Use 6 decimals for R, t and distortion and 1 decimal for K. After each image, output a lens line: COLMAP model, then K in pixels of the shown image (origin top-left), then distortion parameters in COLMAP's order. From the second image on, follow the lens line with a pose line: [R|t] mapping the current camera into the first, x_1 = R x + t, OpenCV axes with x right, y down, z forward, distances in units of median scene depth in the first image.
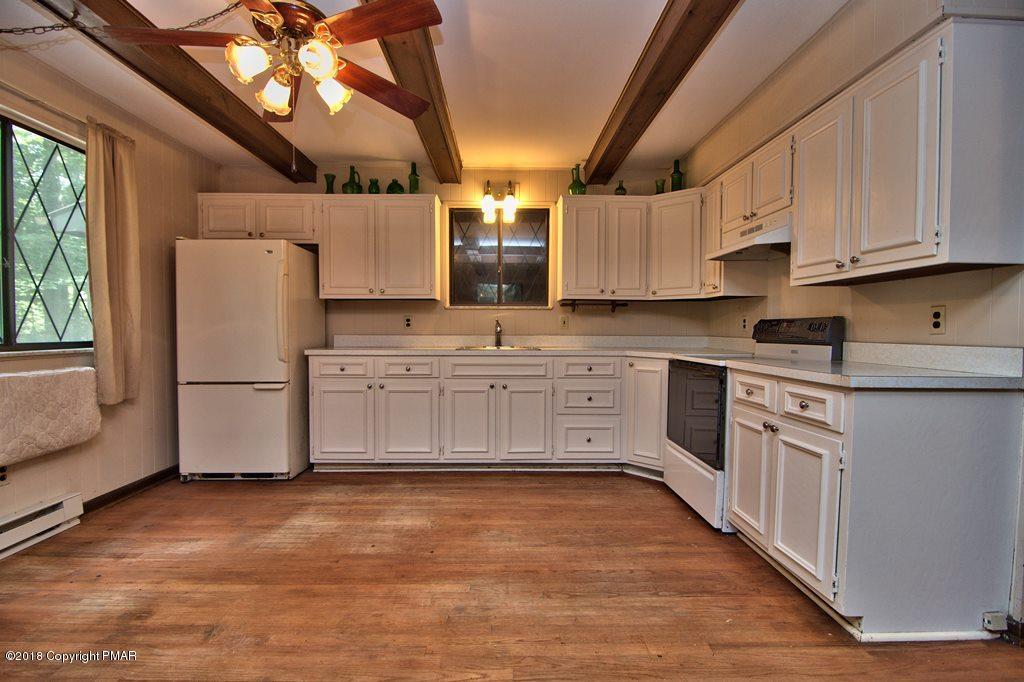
lens RADIAL K [[485.4, 0, 506.6], [0, 485.4, 349.7], [0, 0, 1]] dist [-0.003766, -0.011278]
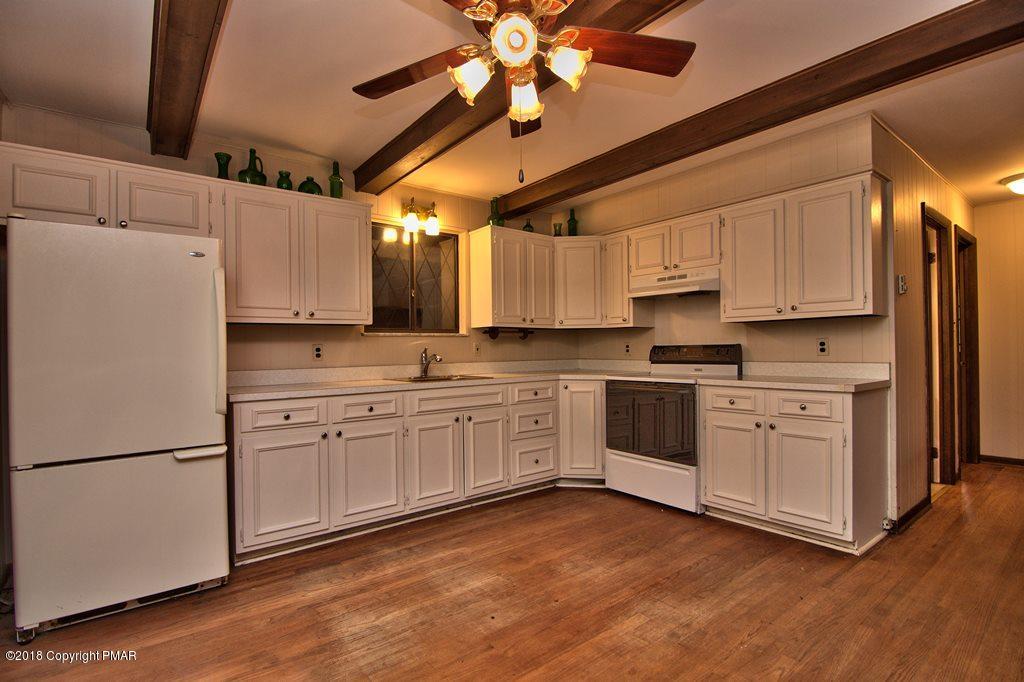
lens RADIAL K [[485.4, 0, 506.6], [0, 485.4, 349.7], [0, 0, 1]] dist [-0.003766, -0.011278]
pose [[0.799390, -0.015689, 0.600608, -0.542578], [0.041897, 0.998681, -0.029675, -0.028733], [-0.599350, 0.048886, 0.798993, 0.200345]]
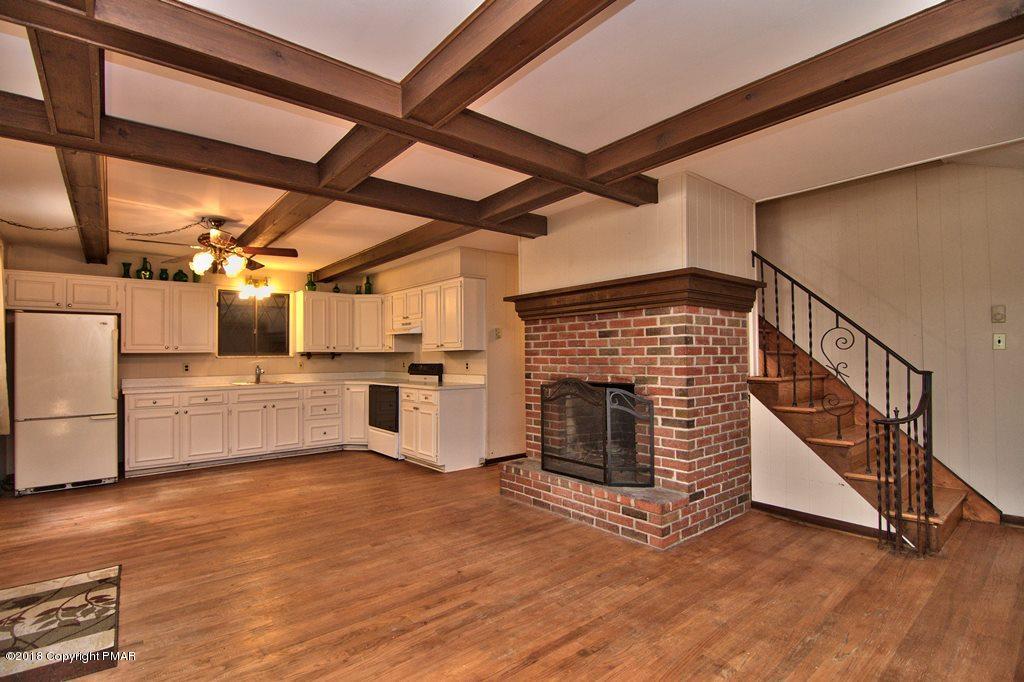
lens RADIAL K [[485.4, 0, 506.6], [0, 485.4, 349.7], [0, 0, 1]] dist [-0.003766, -0.011278]
pose [[0.779484, -0.003129, 0.626414, -0.444470], [0.038747, 0.998314, -0.043229, -0.014887], [-0.625223, 0.057968, 0.778291, -0.849175]]
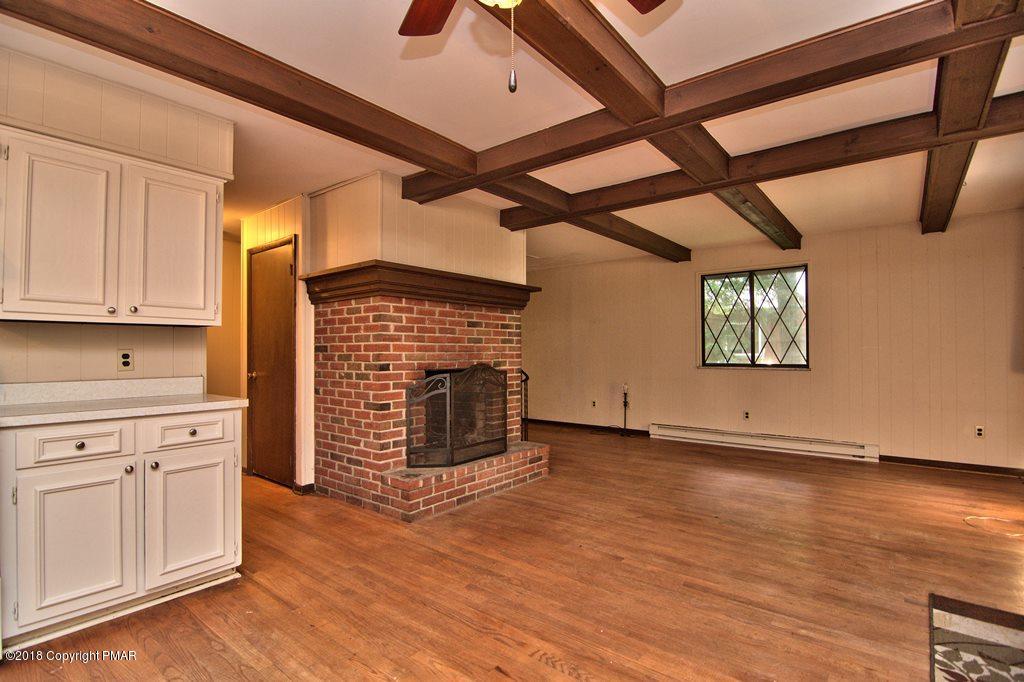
lens RADIAL K [[485.4, 0, 506.6], [0, 485.4, 349.7], [0, 0, 1]] dist [-0.003766, -0.011278]
pose [[-0.767375, 0.001945, 0.641195, -0.426856], [0.026287, 0.999250, 0.028428, -0.058634], [-0.640659, 0.038670, -0.766851, 0.787131]]
